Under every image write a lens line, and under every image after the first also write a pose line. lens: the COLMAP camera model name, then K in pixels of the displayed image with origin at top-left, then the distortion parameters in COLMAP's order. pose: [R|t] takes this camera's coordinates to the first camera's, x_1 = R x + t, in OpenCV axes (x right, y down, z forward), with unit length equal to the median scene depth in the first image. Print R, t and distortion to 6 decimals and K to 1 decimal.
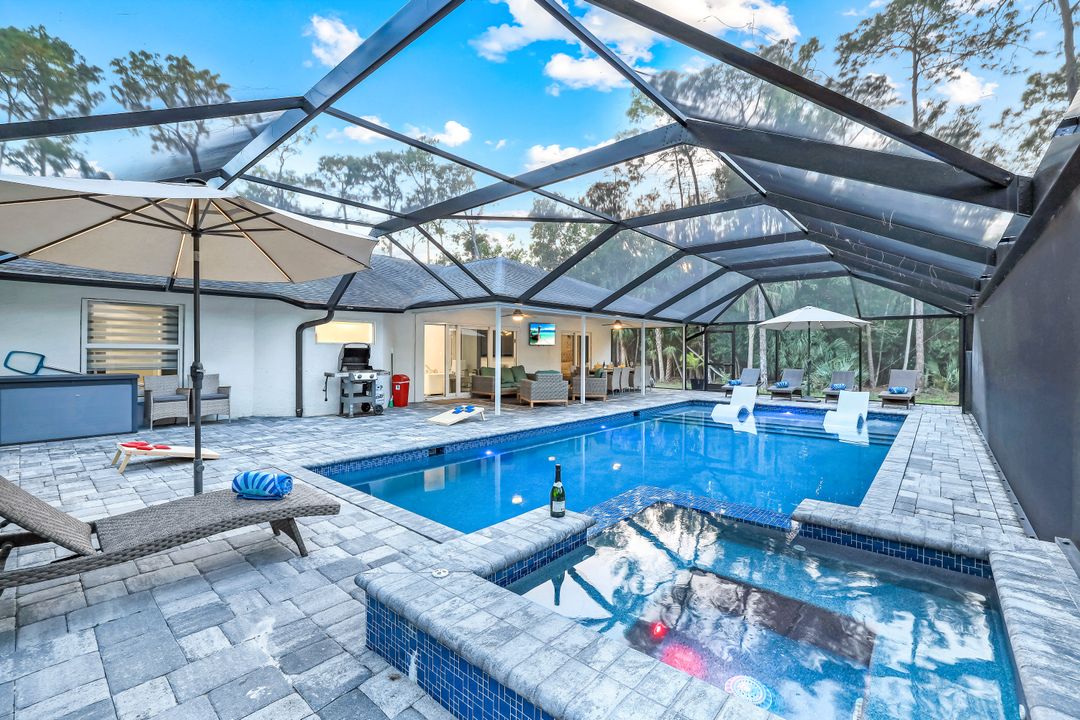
lens RADIAL K [[469.9, 0, 540.4], [0, 469.9, 355.6], [0, 0, 1]] dist [-0.011865, 0.003910]
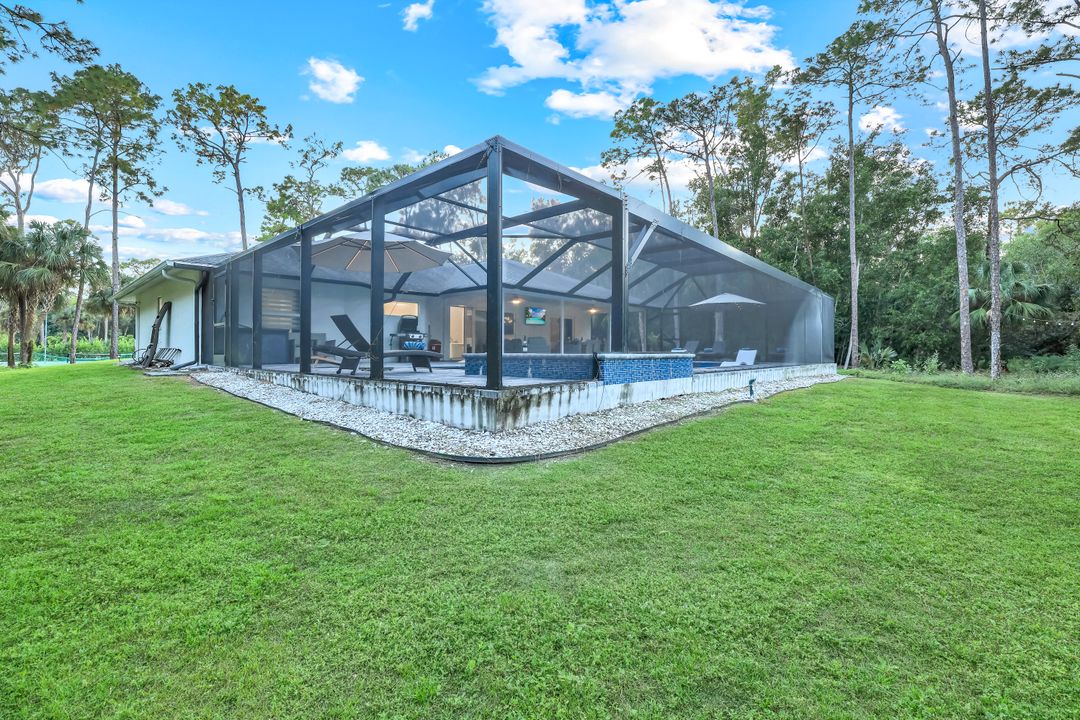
lens RADIAL K [[469.9, 0, 539.4], [0, 469.9, 355.0], [0, 0, 1]] dist [-0.011865, 0.003910]
pose [[0.999958, -0.000967, -0.009113, 0.014874], [0.000971, 0.999999, 0.000460, 0.033432], [0.009113, -0.000468, 0.999958, -0.172319]]
